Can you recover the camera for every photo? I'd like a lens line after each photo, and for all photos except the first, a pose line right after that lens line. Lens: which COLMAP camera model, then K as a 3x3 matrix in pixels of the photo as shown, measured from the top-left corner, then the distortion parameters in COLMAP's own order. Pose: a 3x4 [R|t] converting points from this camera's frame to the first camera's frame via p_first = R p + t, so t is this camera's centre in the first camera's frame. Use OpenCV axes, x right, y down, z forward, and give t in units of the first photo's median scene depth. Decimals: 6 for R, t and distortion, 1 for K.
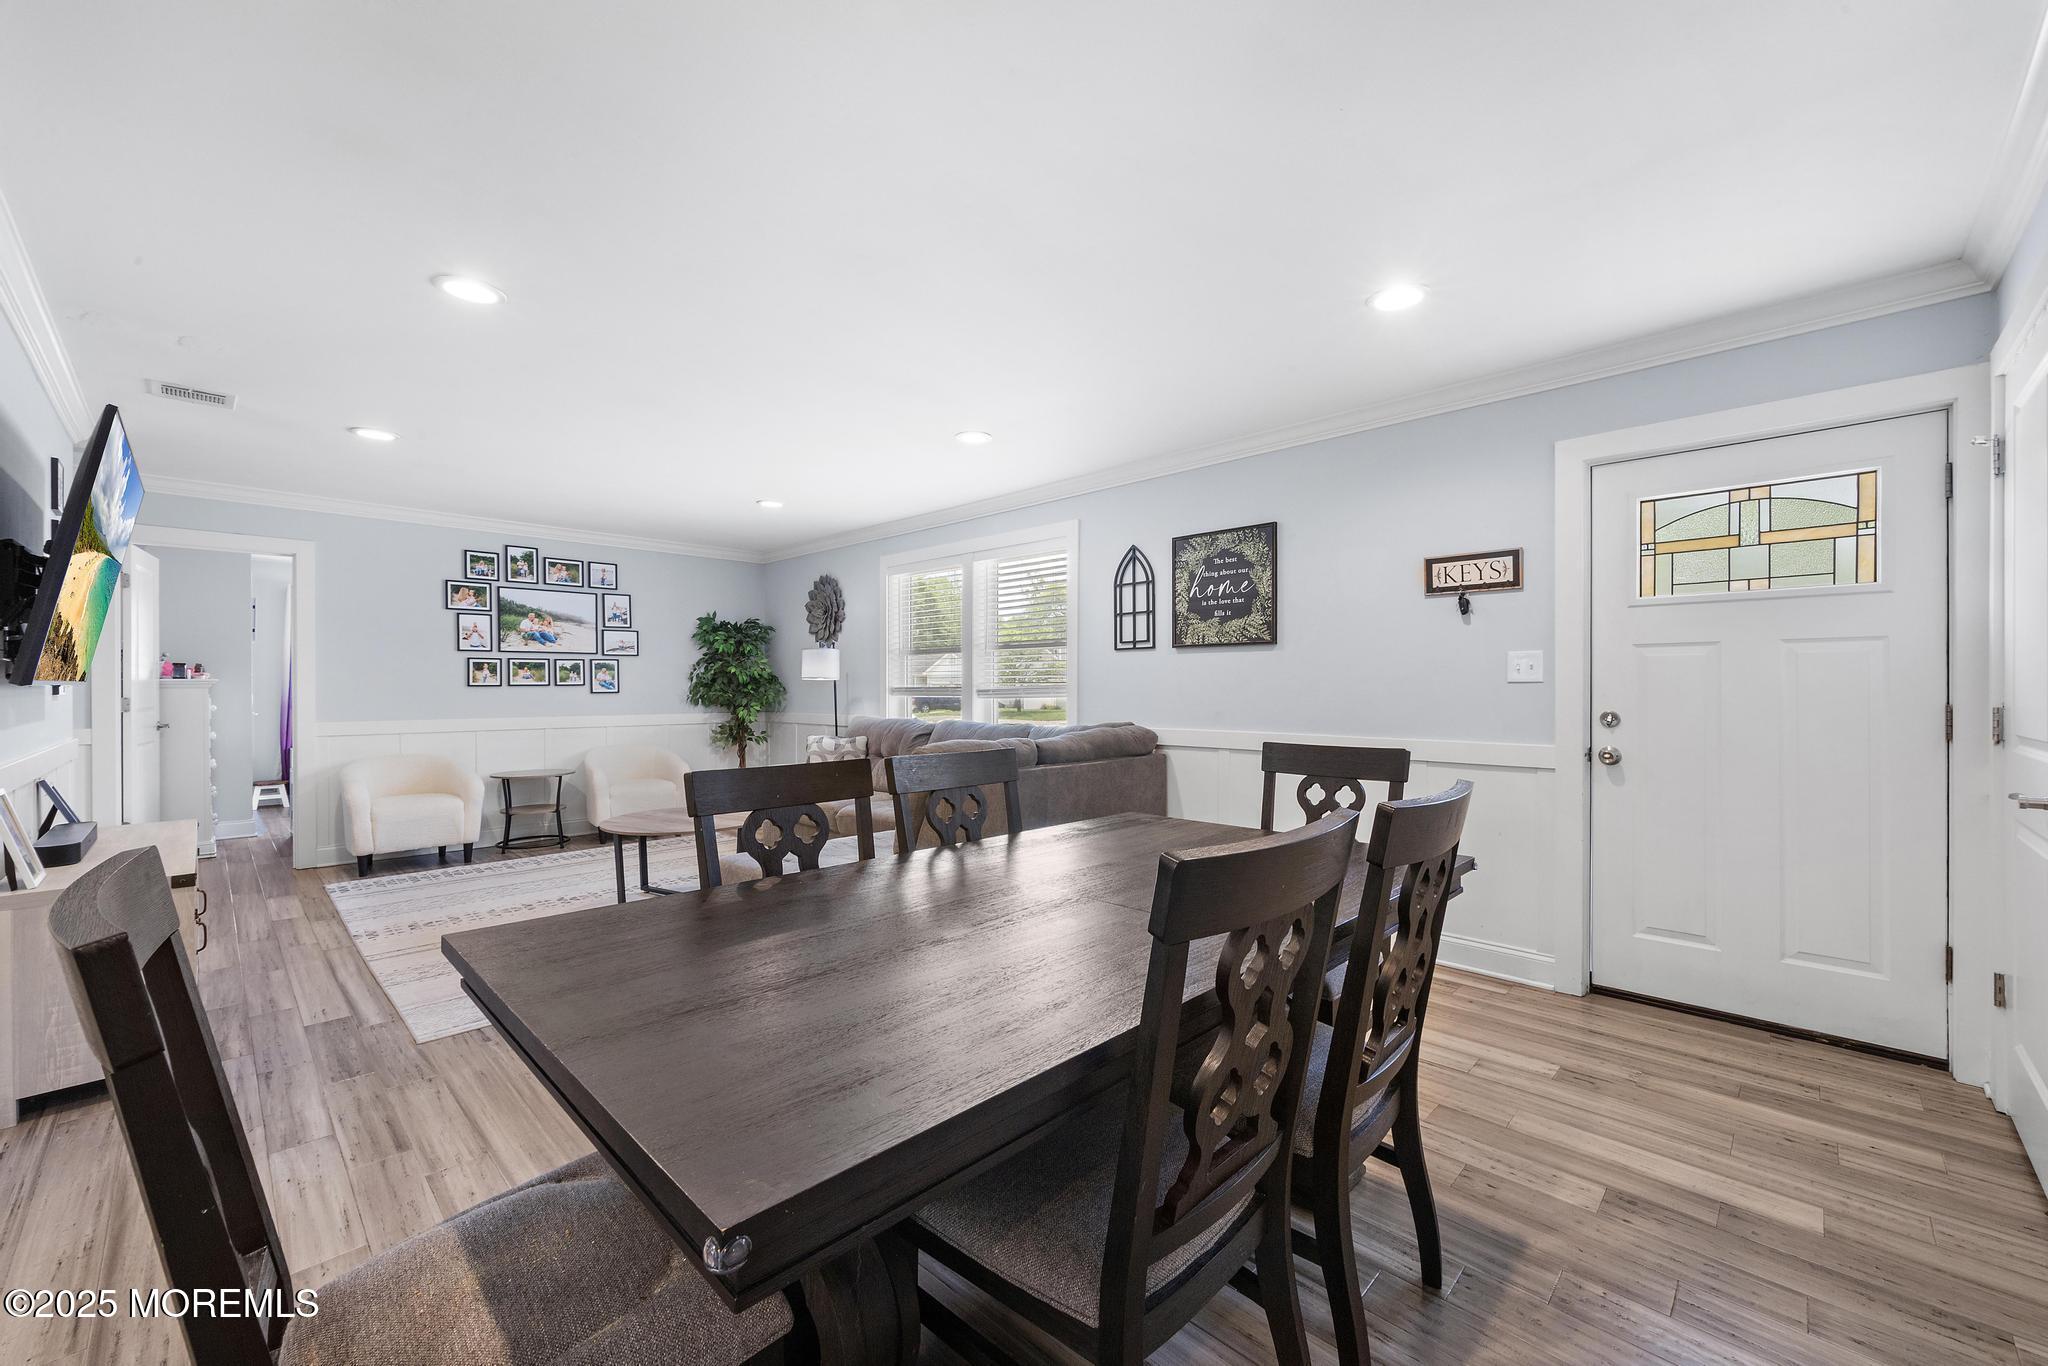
lens RADIAL K [[801.9, 0, 1032.6], [0, 801.9, 689.6], [0, 0, 1]] dist [0.001068, 0.000087]
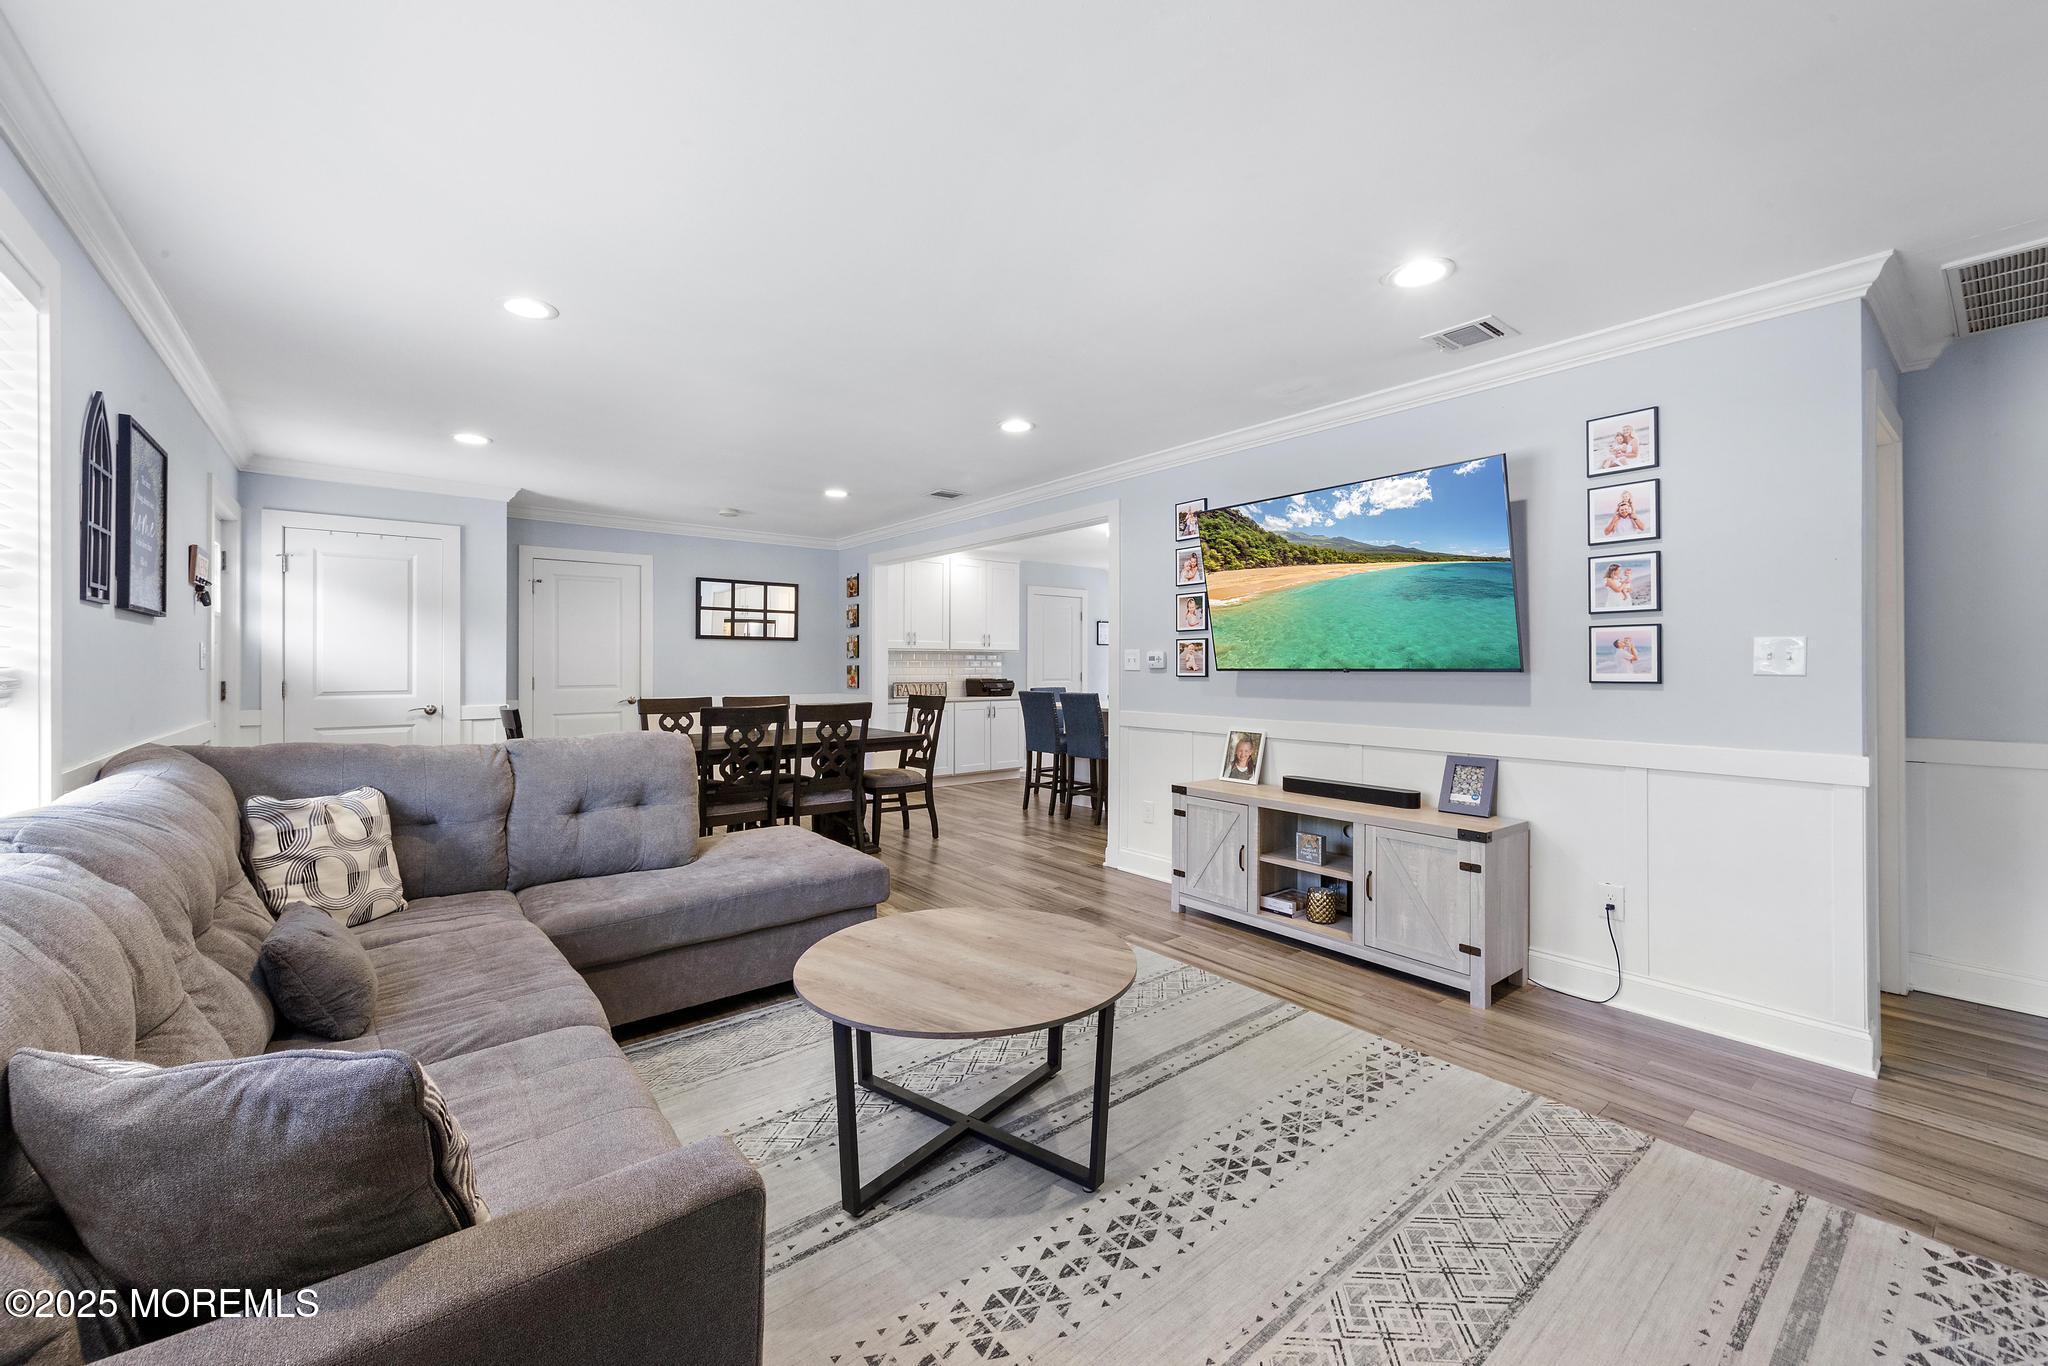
lens RADIAL K [[806.6, 0, 1030.2], [0, 806.6, 660.3], [0, 0, 1]] dist [0.011227, 0.000005]
pose [[-0.992745, 0.001766, 0.120226, -0.414933], [0.001469, 0.999996, -0.002557, -0.010320], [-0.120230, -0.002362, -0.992743, 1.164175]]
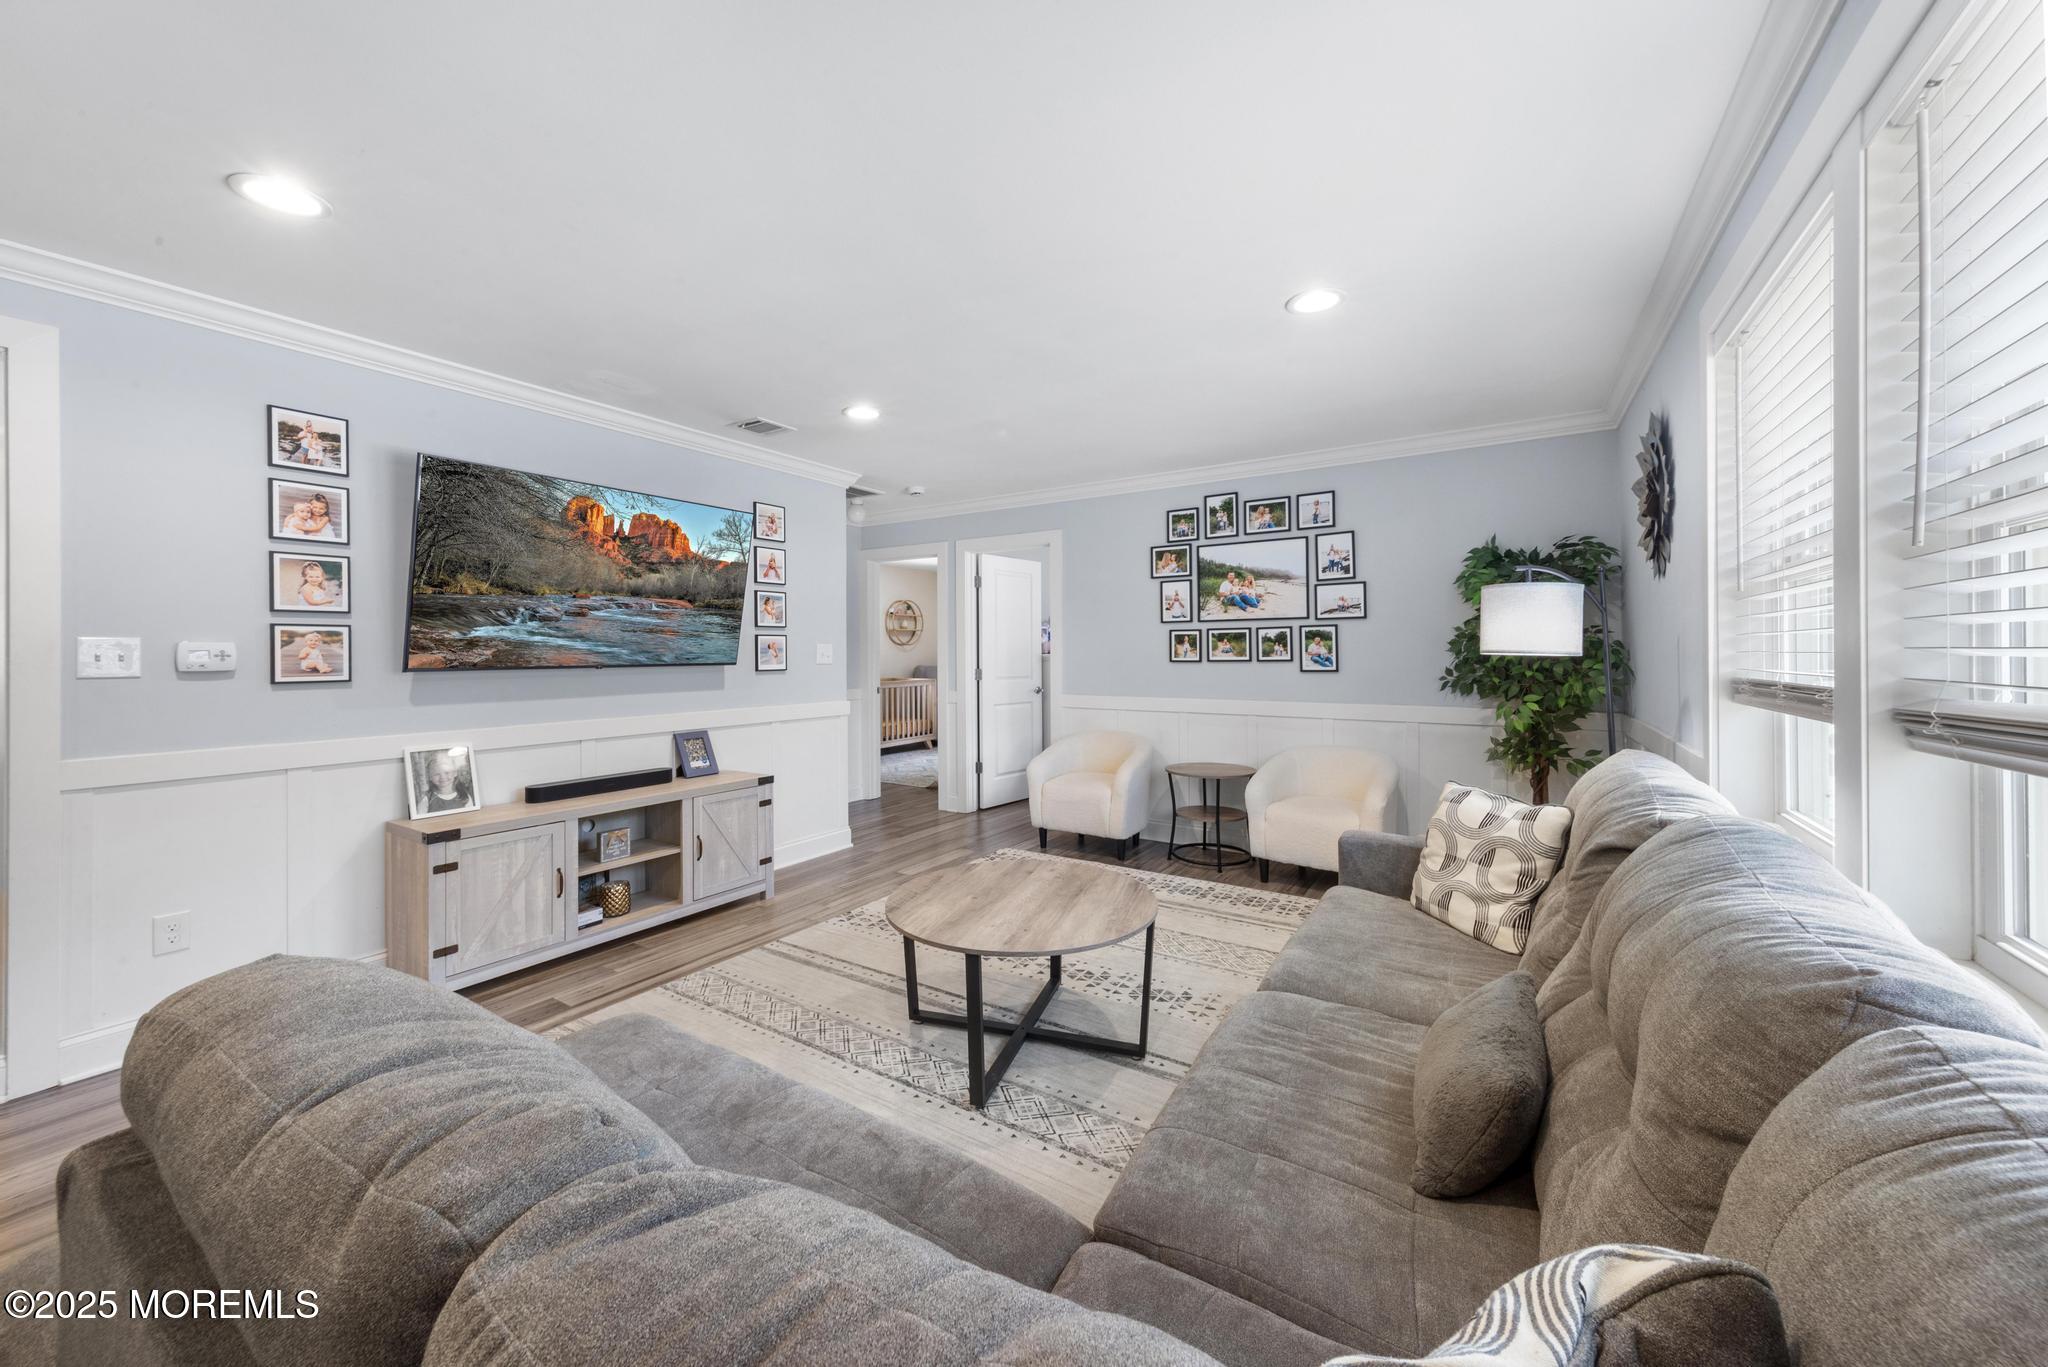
lens RADIAL K [[738.9, 0, 1033.4], [0, 738.9, 652.2], [0, 0, 1]] dist [0.002626, 0.000050]
pose [[0.201453, -0.001020, -0.979498, 0.080425], [0.000222, 0.999999, -0.000996, -0.014923], [0.979498, -0.000016, 0.201453, 0.713673]]
